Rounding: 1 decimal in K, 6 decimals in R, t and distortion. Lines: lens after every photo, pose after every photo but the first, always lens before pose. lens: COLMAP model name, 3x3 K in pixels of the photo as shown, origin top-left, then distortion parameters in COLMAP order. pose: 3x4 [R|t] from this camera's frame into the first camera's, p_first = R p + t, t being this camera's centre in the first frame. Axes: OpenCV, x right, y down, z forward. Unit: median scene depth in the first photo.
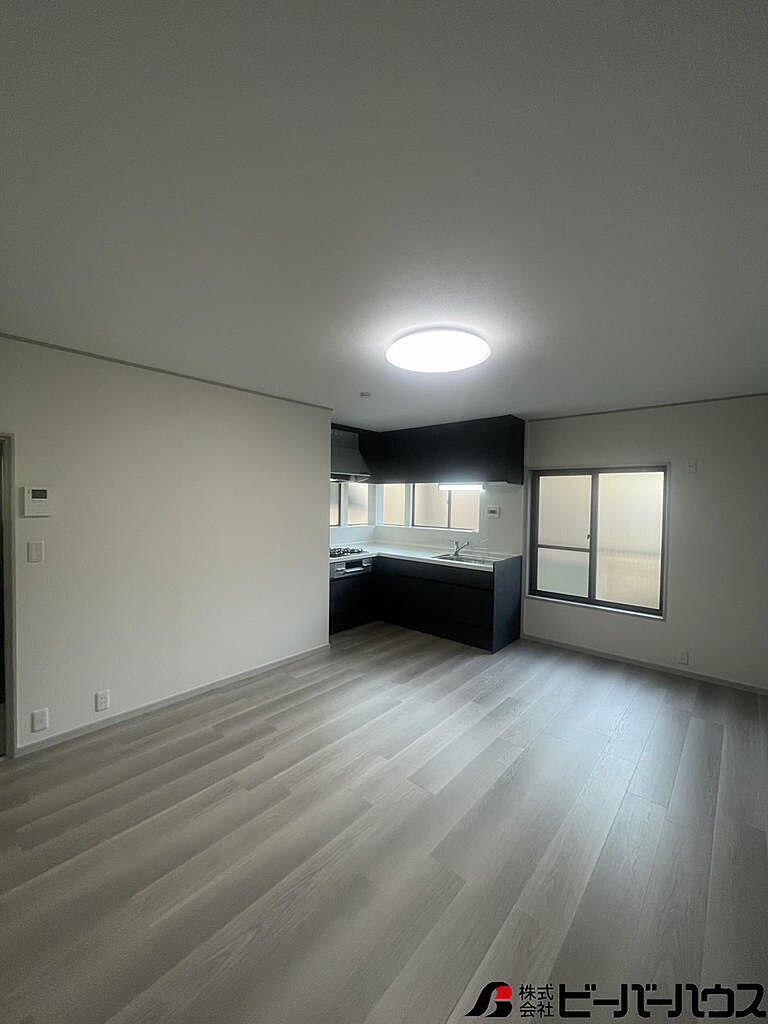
lens RADIAL K [[410.5, 0, 382.7], [0, 410.5, 512.3], [0, 0, 1]] dist [-0.001713, -0.000099]
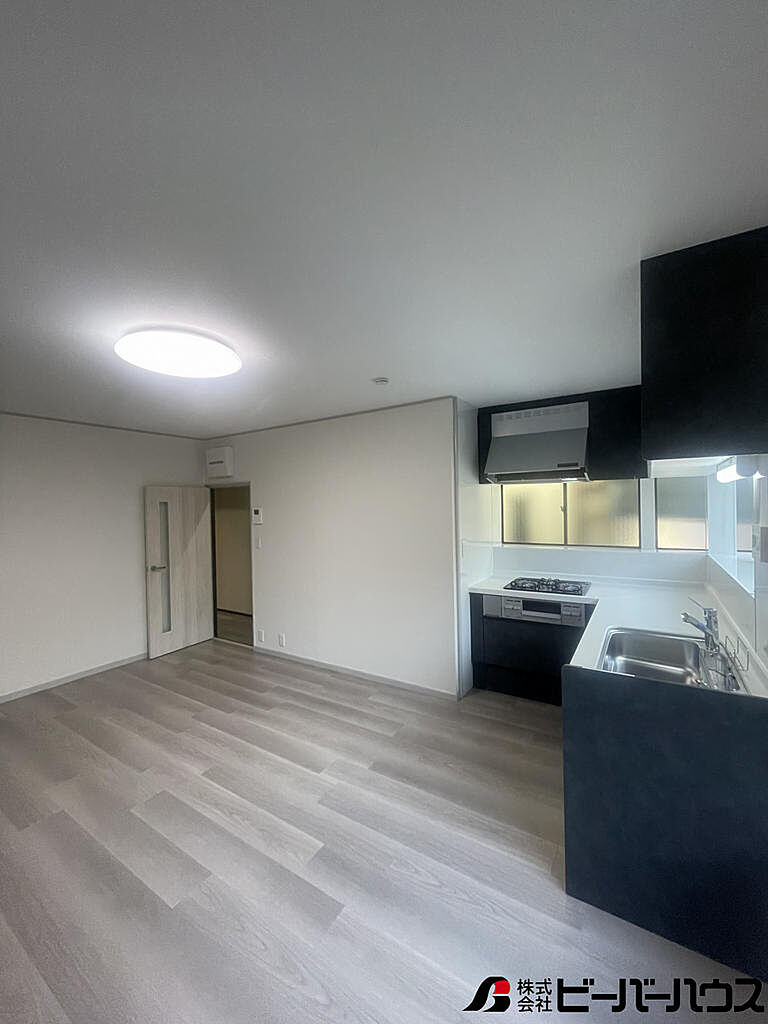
lens RADIAL K [[410.5, 0, 383.5], [0, 410.5, 510.7], [0, 0, 1]] dist [-0.001713, -0.000099]
pose [[0.155035, -0.007382, -0.987881, 0.876624], [-0.009378, 0.999916, -0.008944, -0.032038], [0.987864, 0.010651, 0.154953, 1.037524]]
